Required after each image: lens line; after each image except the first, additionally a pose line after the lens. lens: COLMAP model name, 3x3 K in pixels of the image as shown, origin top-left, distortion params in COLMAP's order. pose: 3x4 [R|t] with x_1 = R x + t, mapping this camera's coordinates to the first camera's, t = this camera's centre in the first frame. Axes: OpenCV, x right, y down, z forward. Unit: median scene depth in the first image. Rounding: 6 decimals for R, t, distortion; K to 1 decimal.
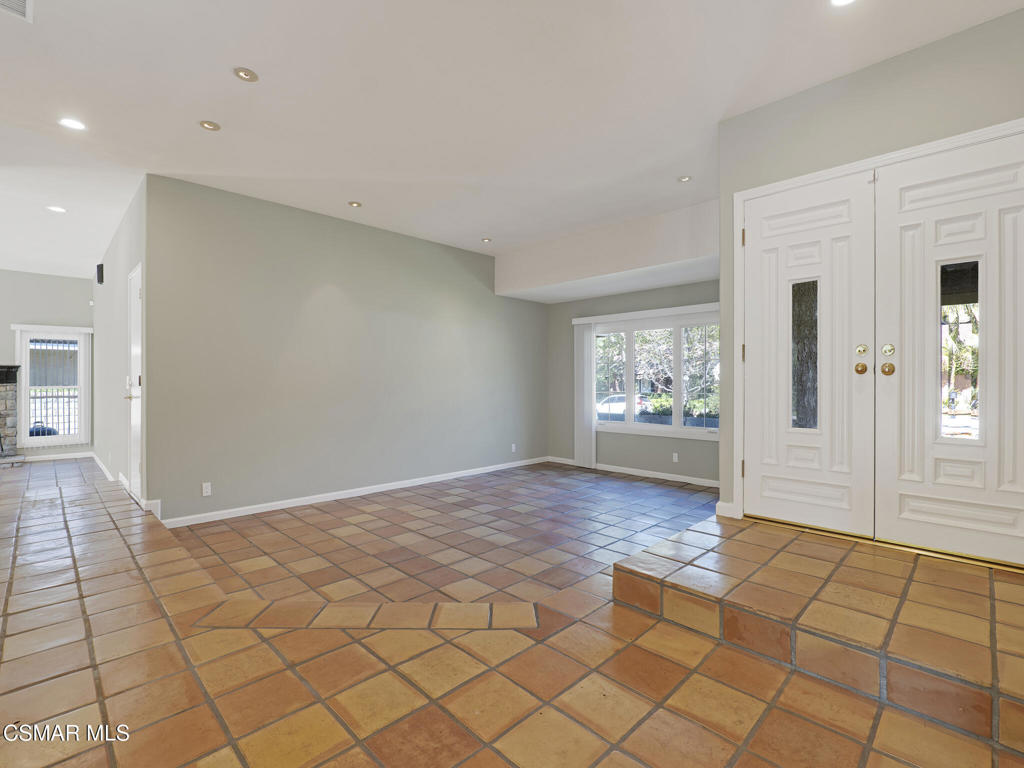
lens RADIAL K [[486.0, 0, 512.7], [0, 486.0, 387.6], [0, 0, 1]] dist [-0.021877, 0.006723]
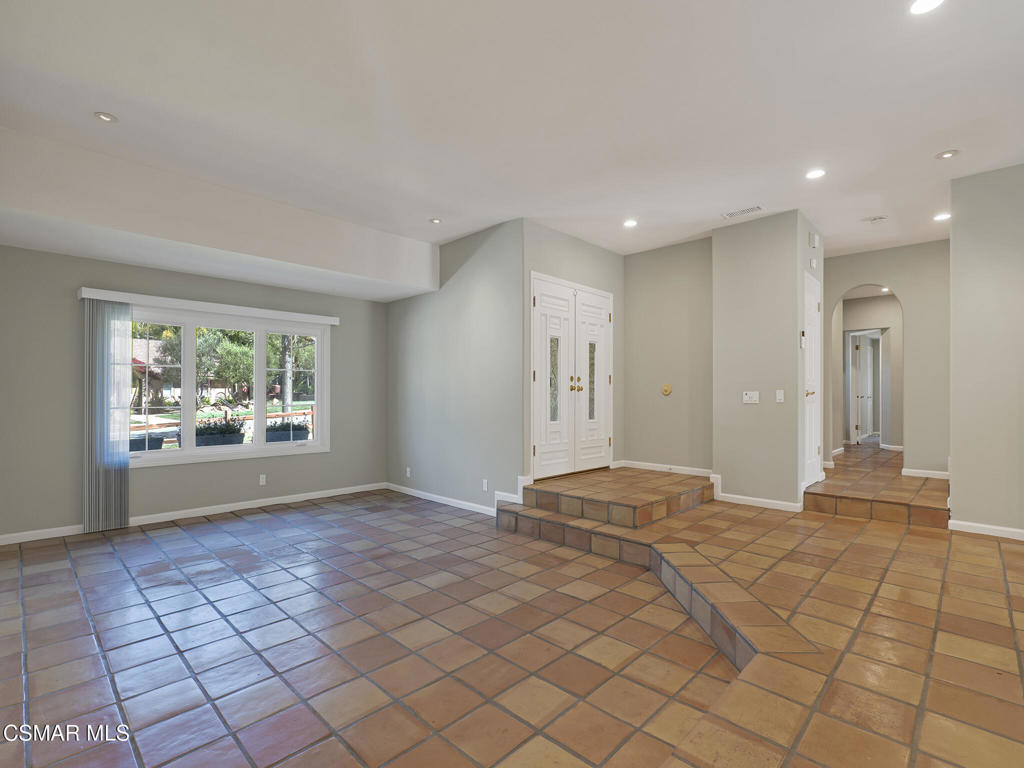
lens RADIAL K [[486.0, 0, 512.7], [0, 486.0, 387.6], [0, 0, 1]] dist [-0.021877, 0.006723]
pose [[-0.019329, 0.013177, 0.999726, -1.026540], [0.009514, 0.999870, -0.012995, -0.013550], [-0.999768, 0.009260, -0.019452, 1.036006]]
